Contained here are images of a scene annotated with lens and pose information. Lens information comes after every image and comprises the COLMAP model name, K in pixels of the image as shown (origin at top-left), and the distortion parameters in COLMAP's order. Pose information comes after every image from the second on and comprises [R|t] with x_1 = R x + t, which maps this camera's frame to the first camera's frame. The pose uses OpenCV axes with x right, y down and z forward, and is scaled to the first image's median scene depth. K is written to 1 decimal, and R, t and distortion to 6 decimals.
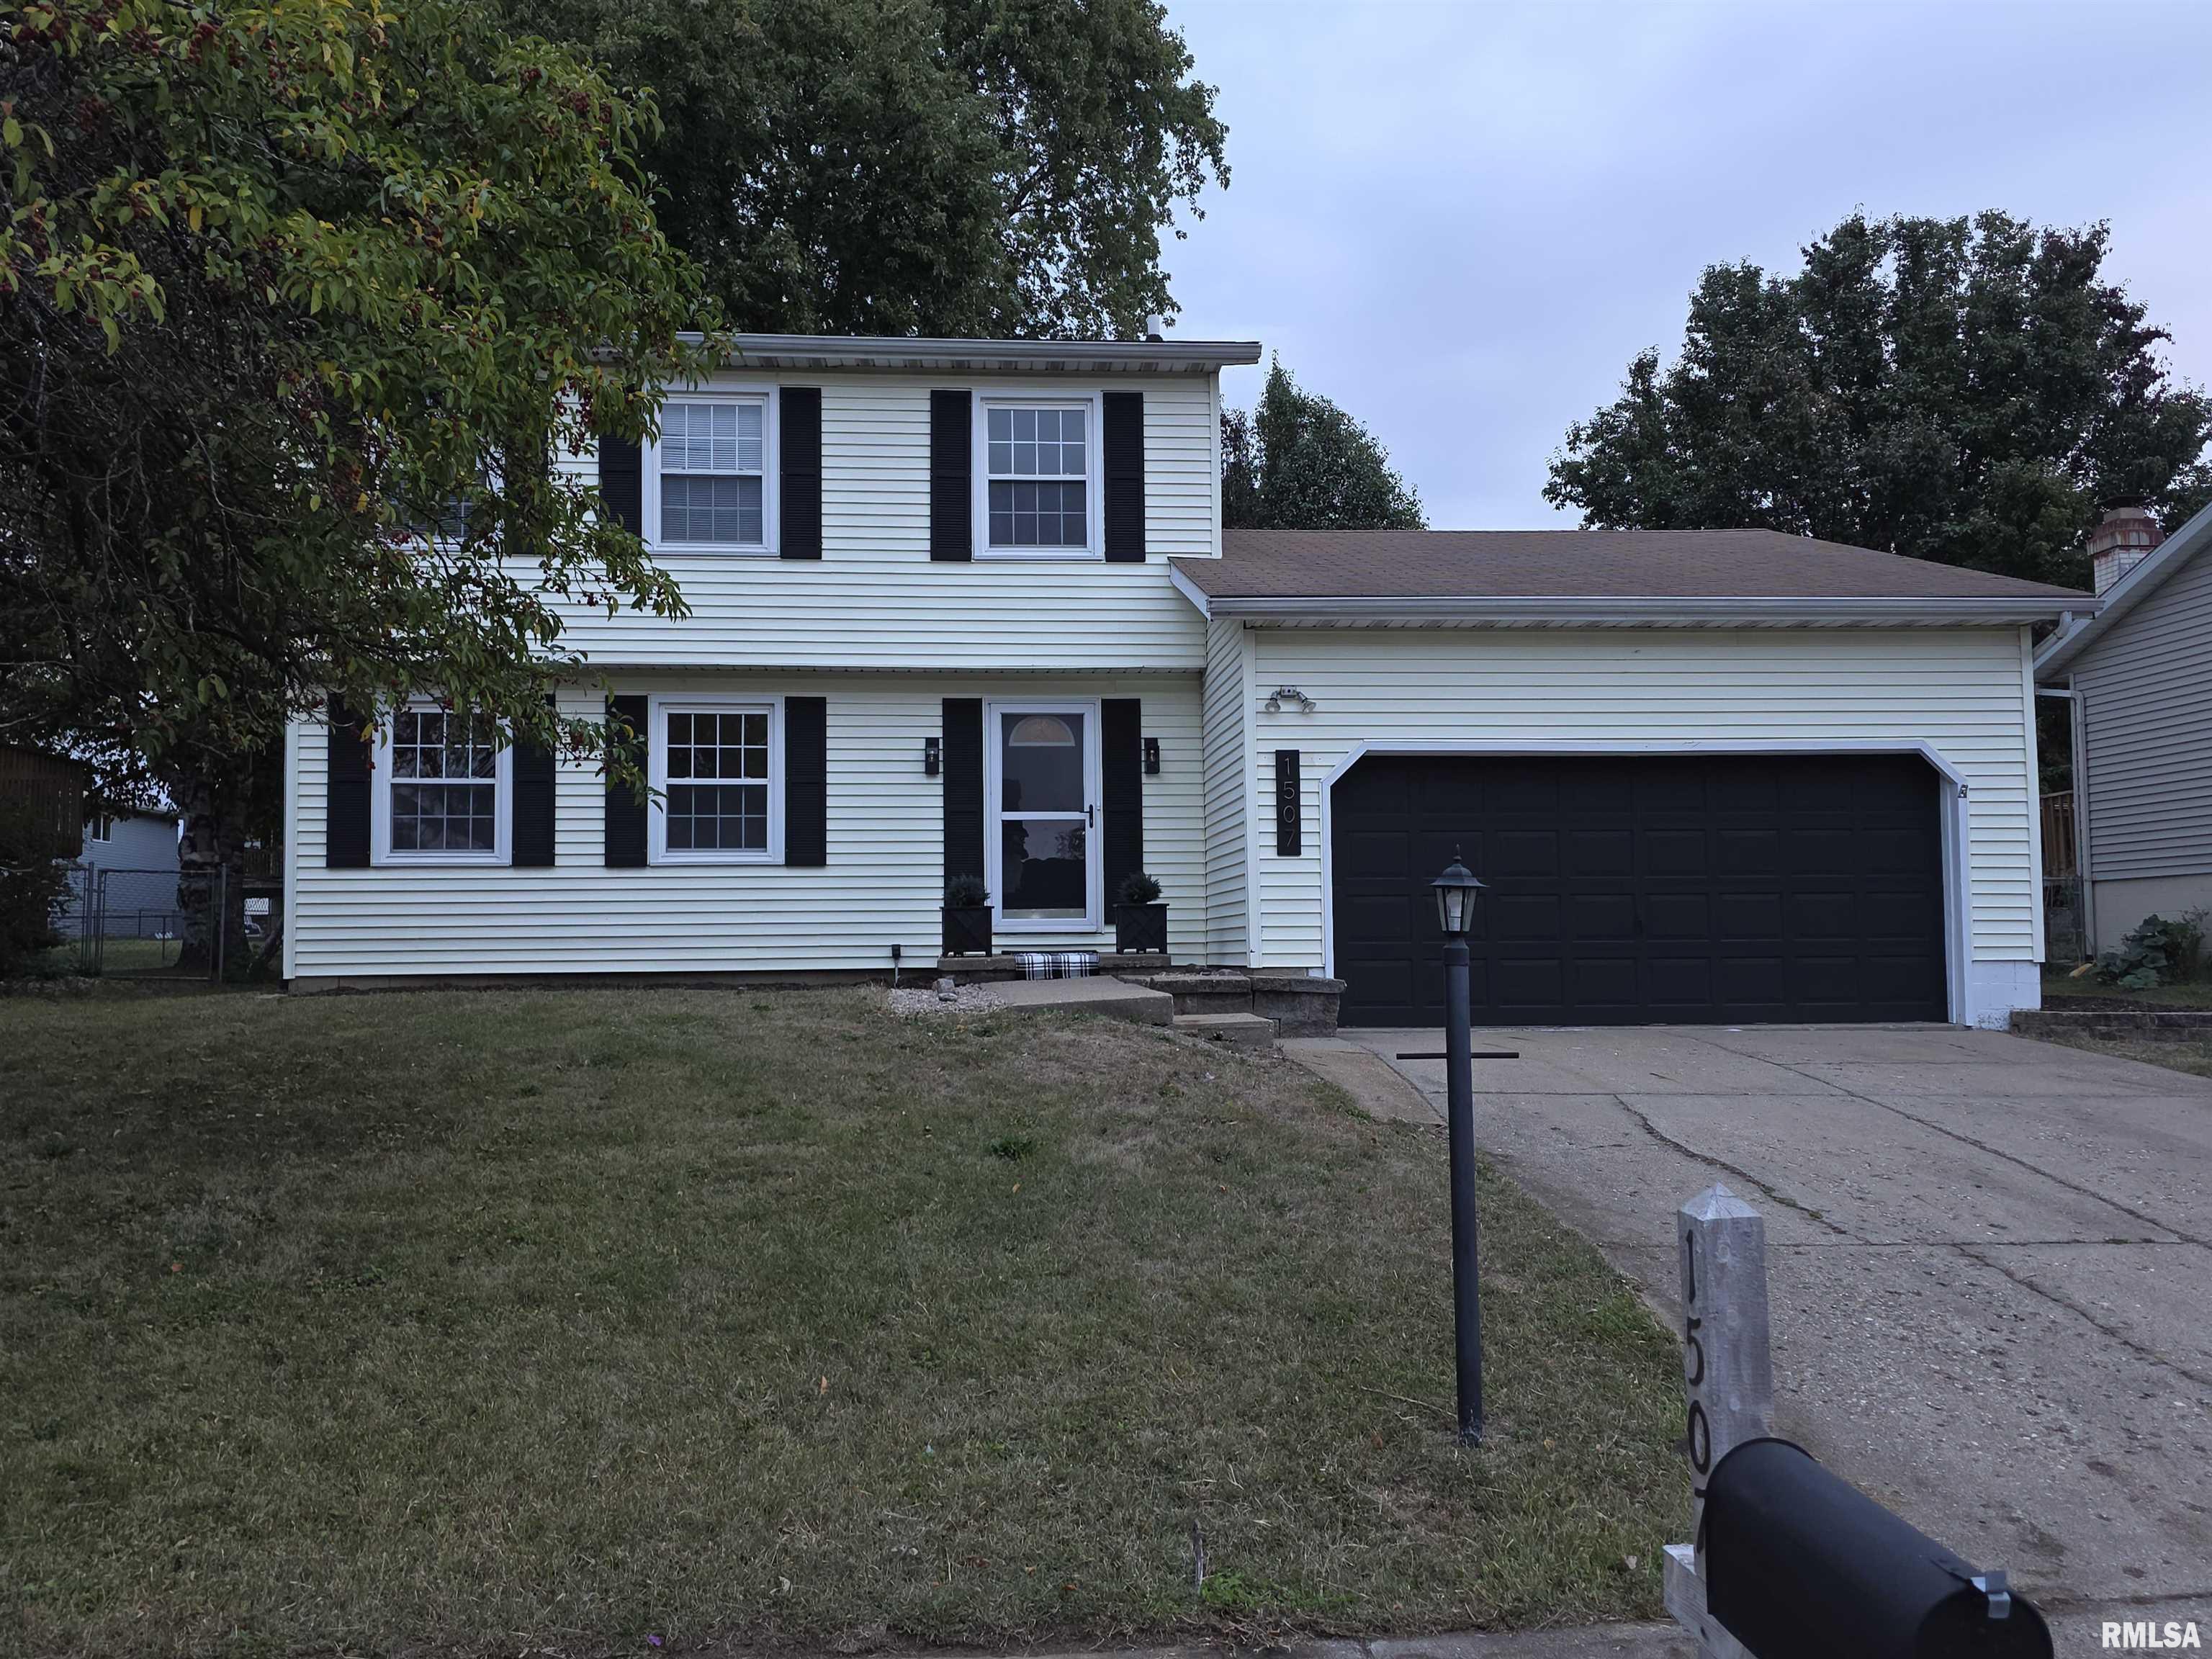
lens RADIAL K [[1824.6, 0, 1103.3], [0, 1824.6, 852.9], [0, 0, 1]] dist [0.133936, -0.211932]
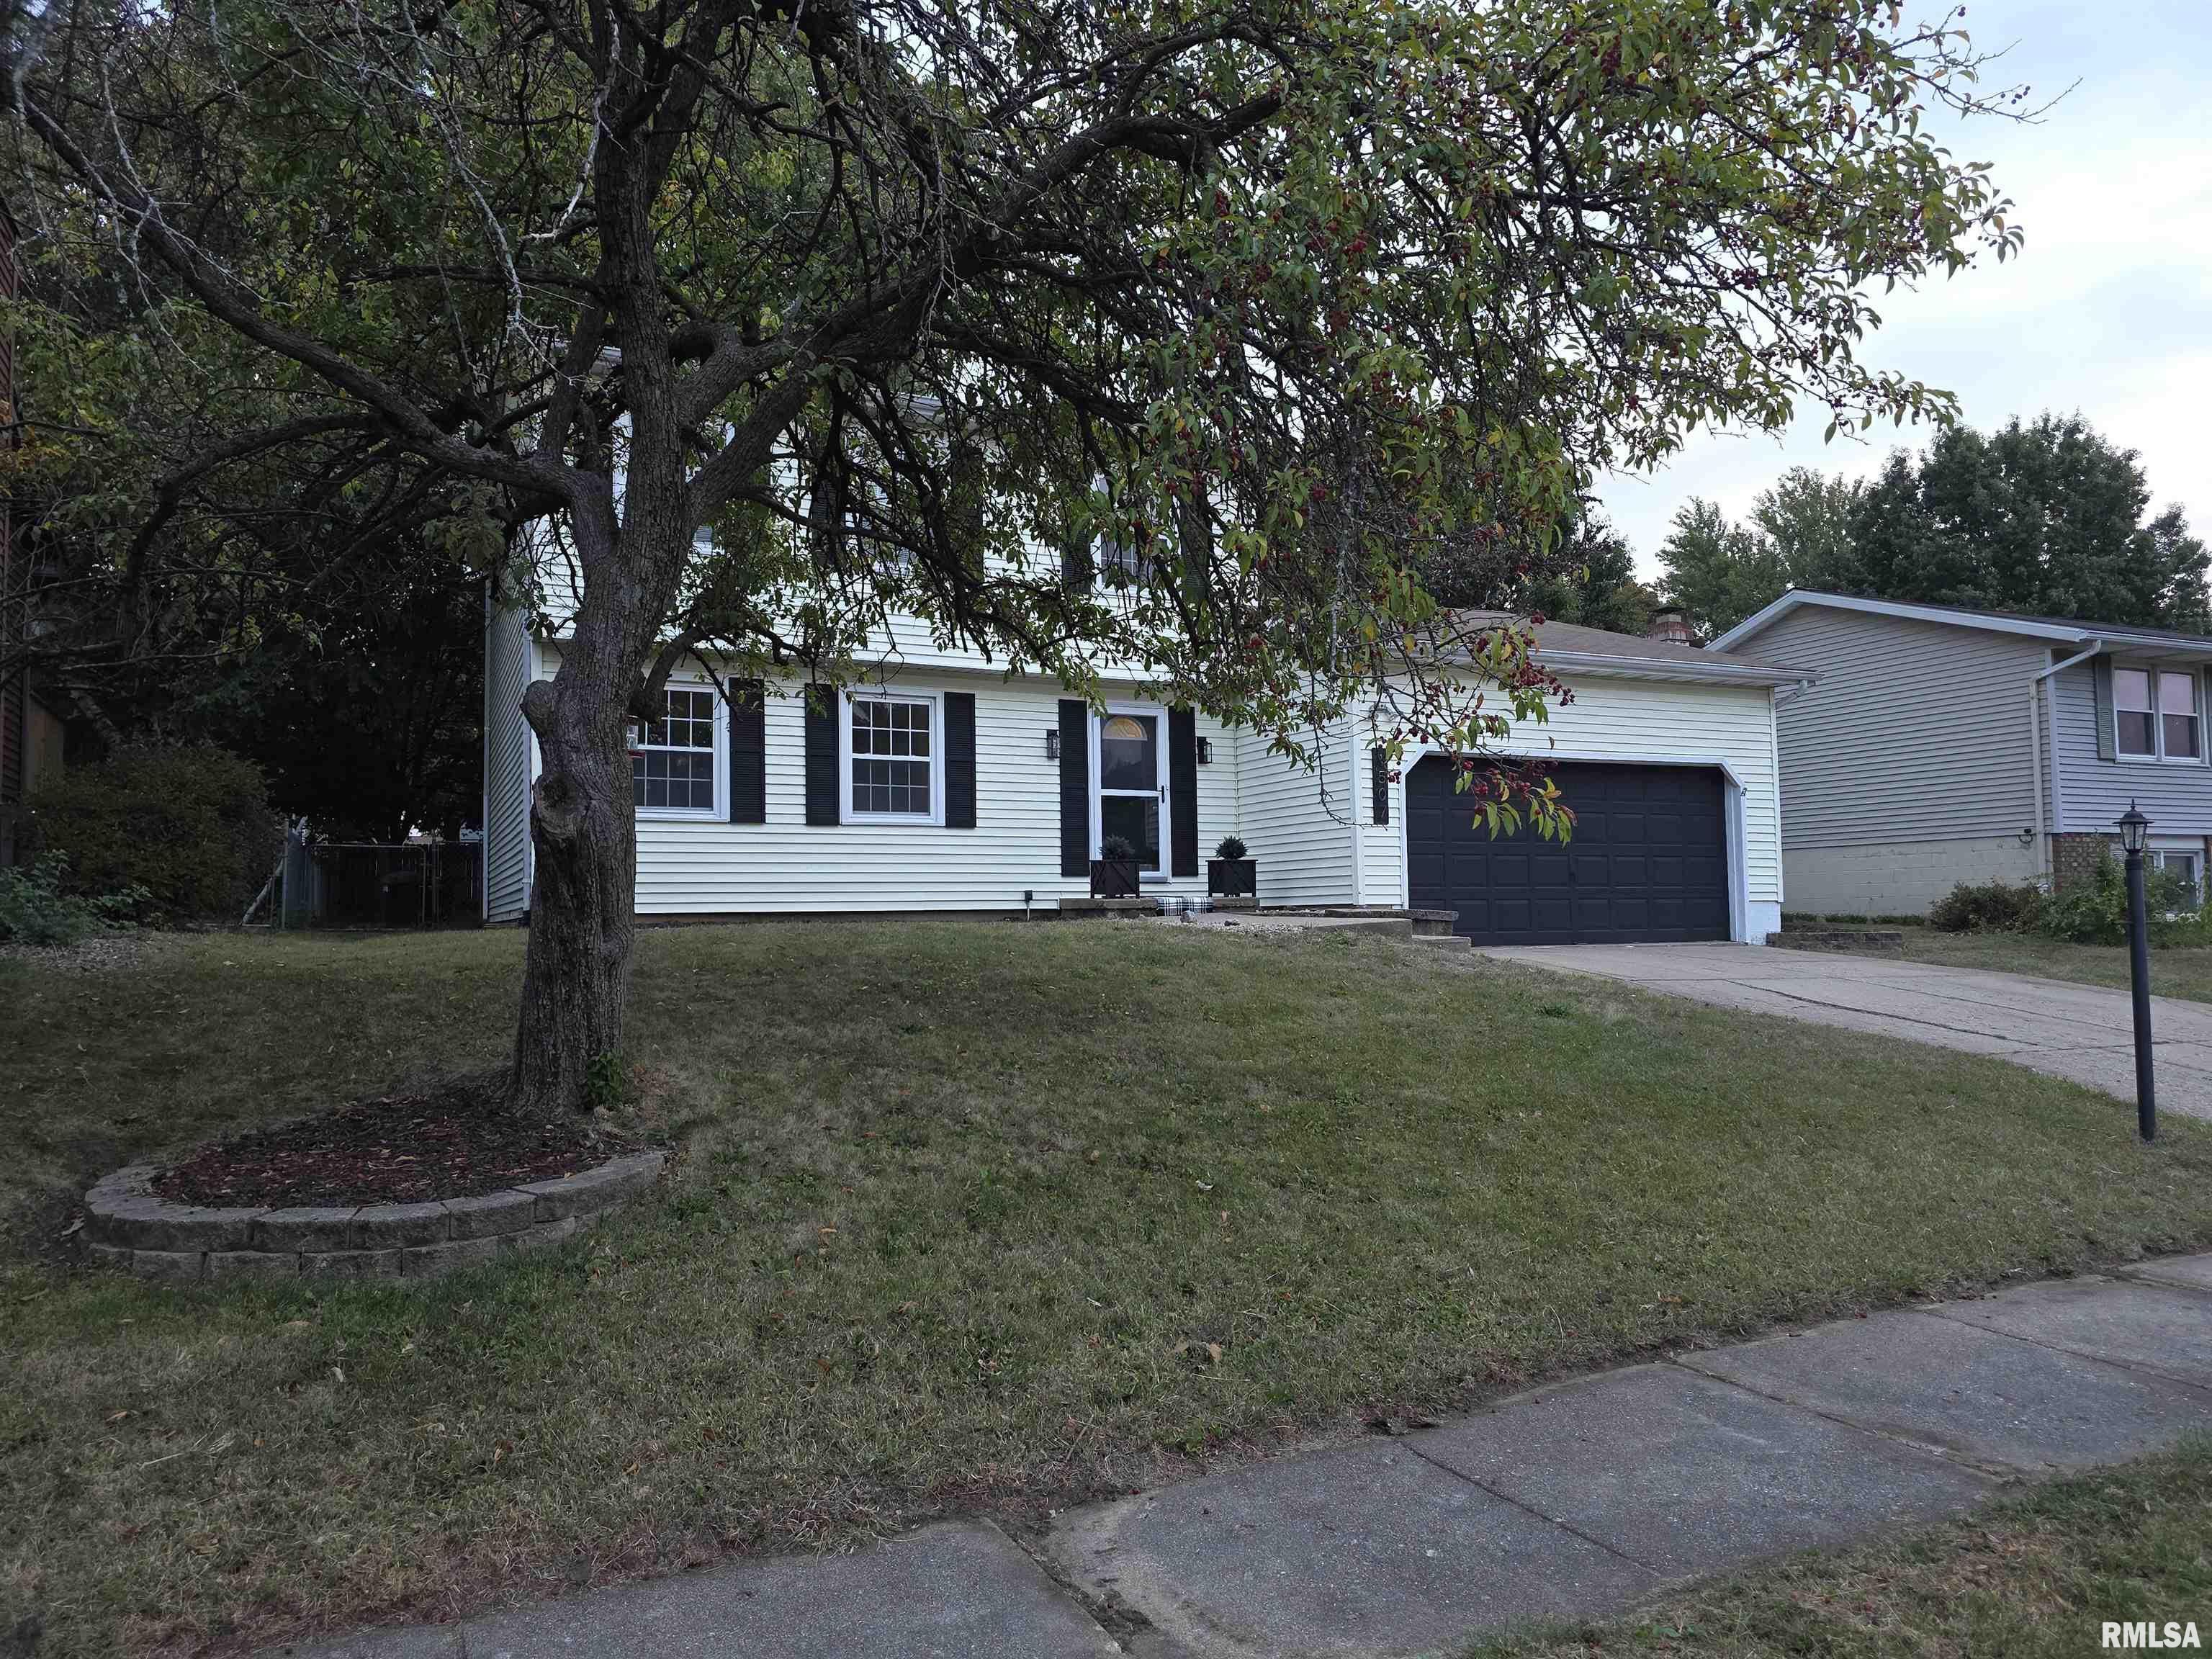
lens RADIAL K [[1469.0, 0, 1106.0], [0, 1469.0, 829.5], [0, 0, 1]] dist [0.082438, -0.083704]
pose [[0.934978, 0.019888, 0.354148, -0.425658], [-0.015358, 0.999760, -0.015598, 0.022801], [-0.354374, 0.009145, 0.935059, 0.022274]]
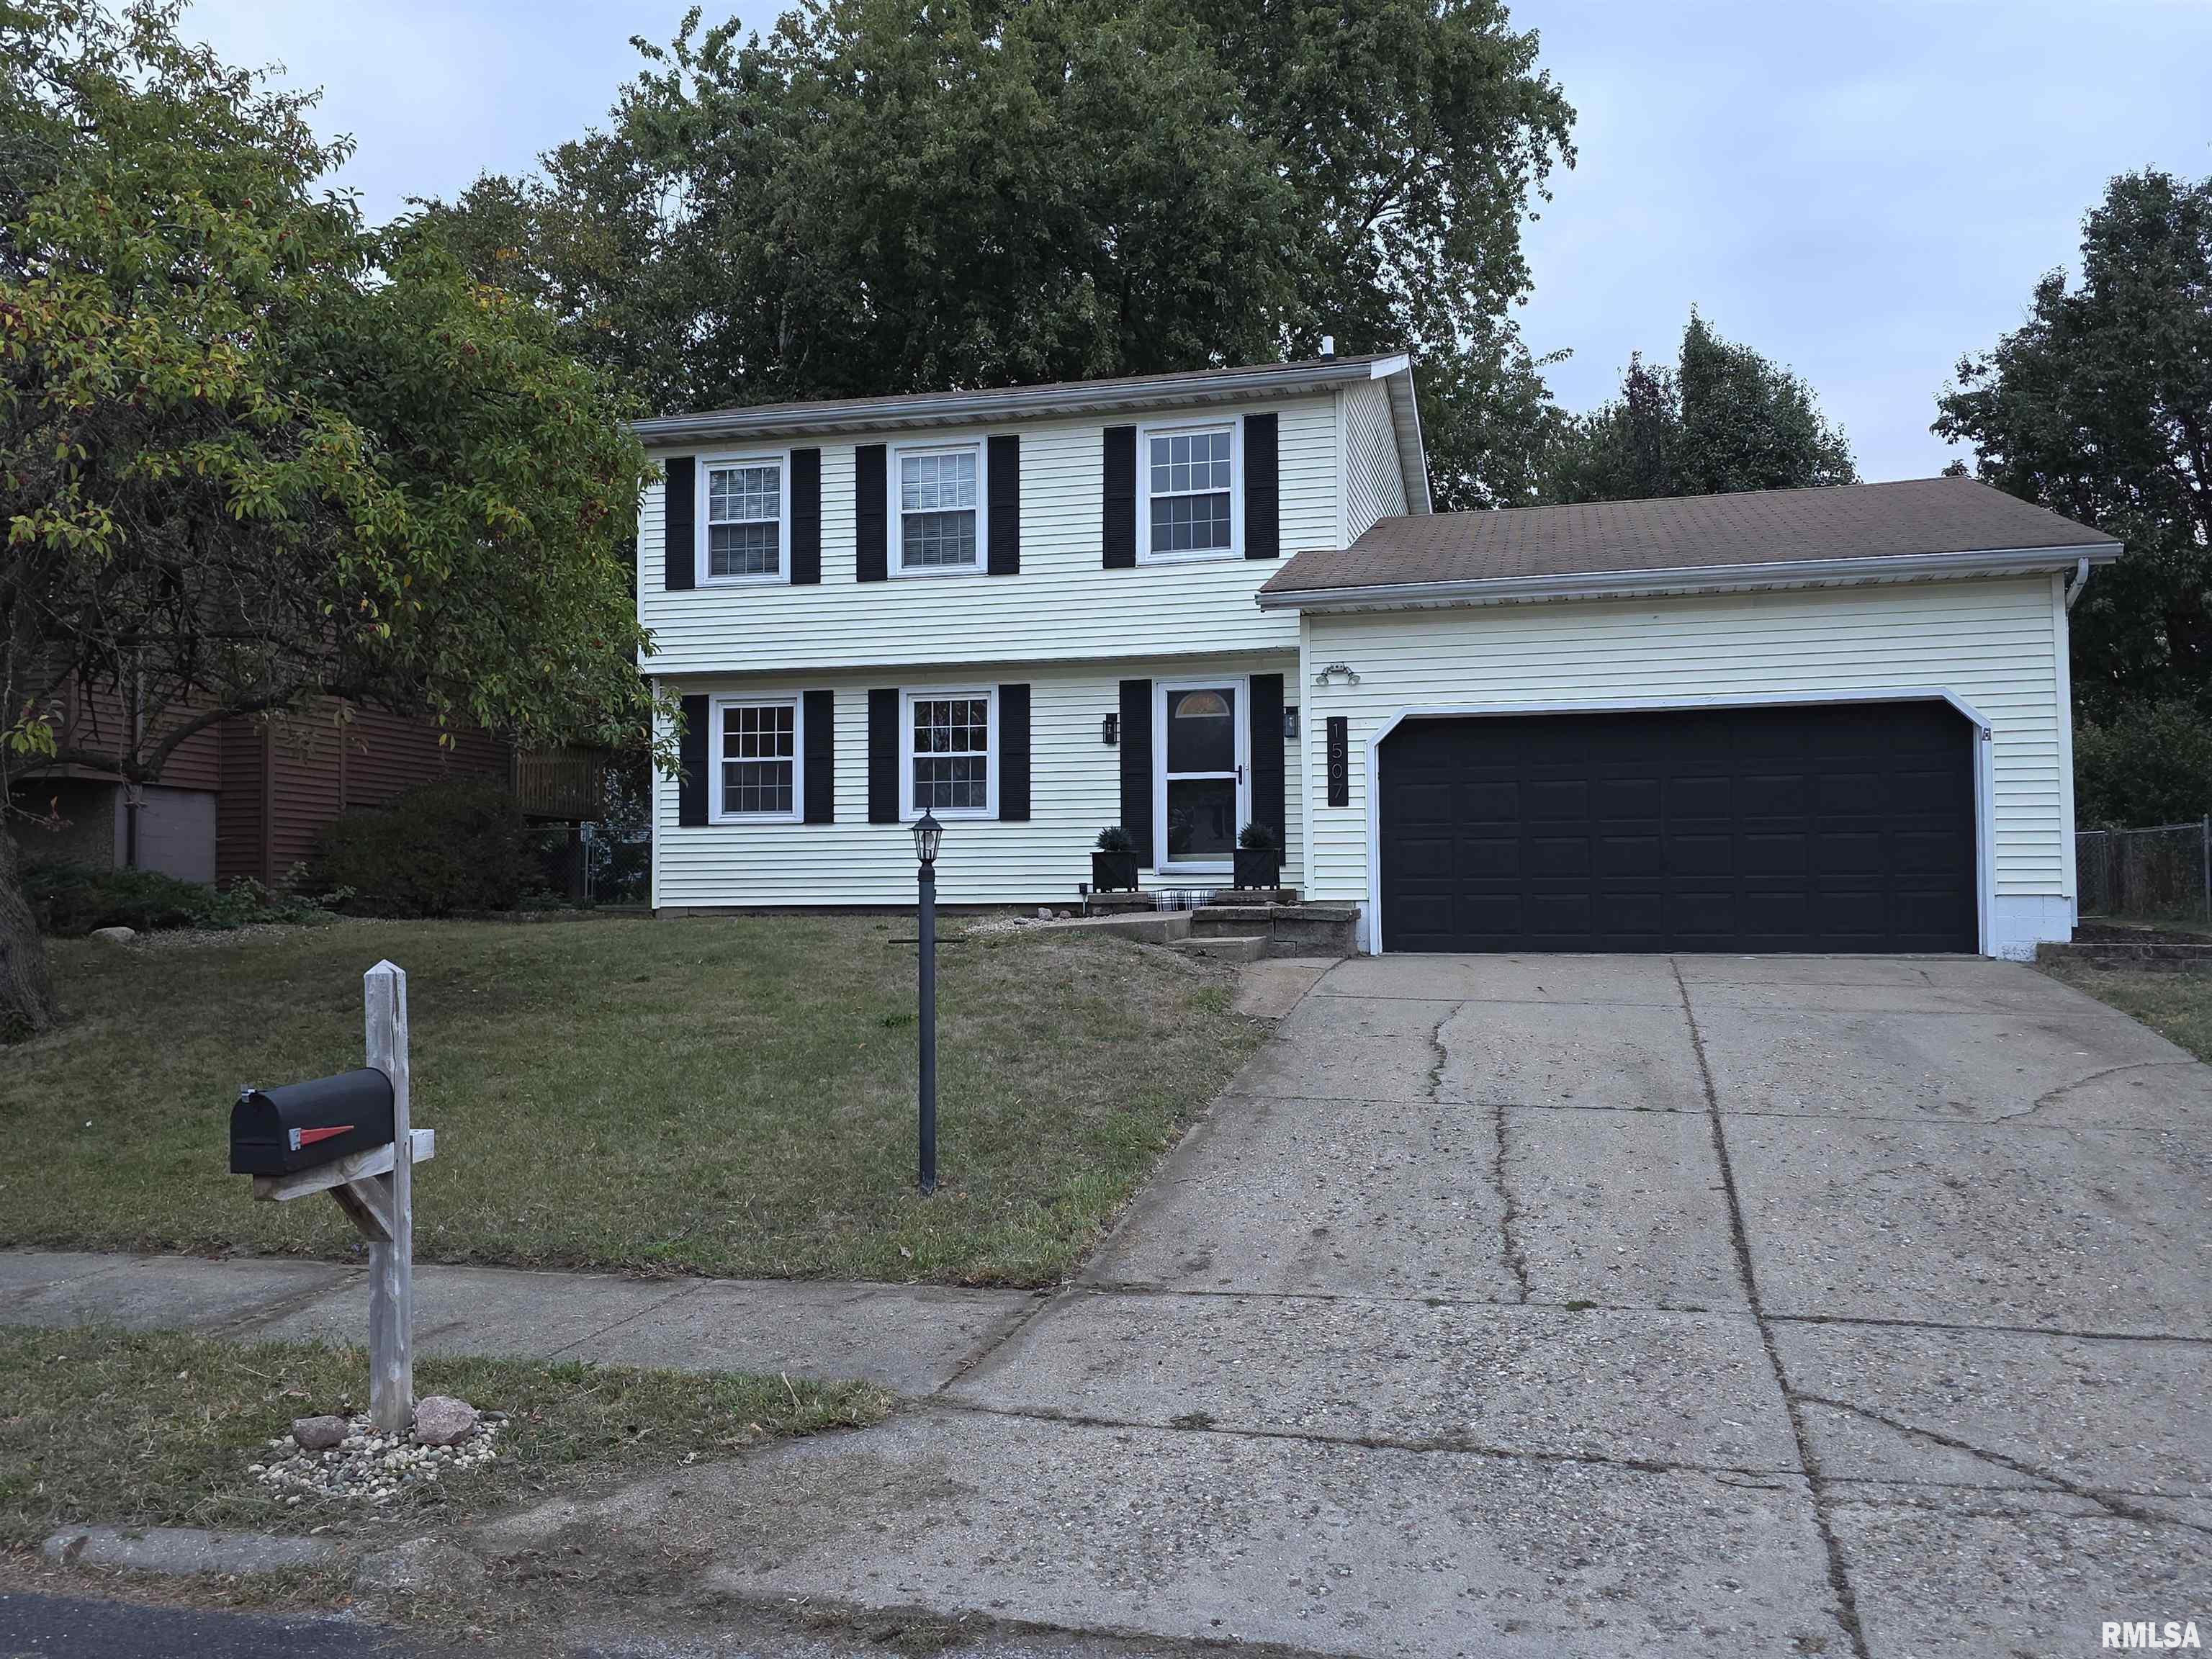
lens RADIAL K [[1771.7, 0, 1106.0], [0, 1771.7, 829.5], [0, 0, 1]] dist [0.146420, -0.226175]
pose [[0.944000, -0.011722, -0.329737, 0.293773], [0.015921, 0.999823, 0.010036, 0.002407], [0.329561, -0.014724, 0.944020, -0.118540]]
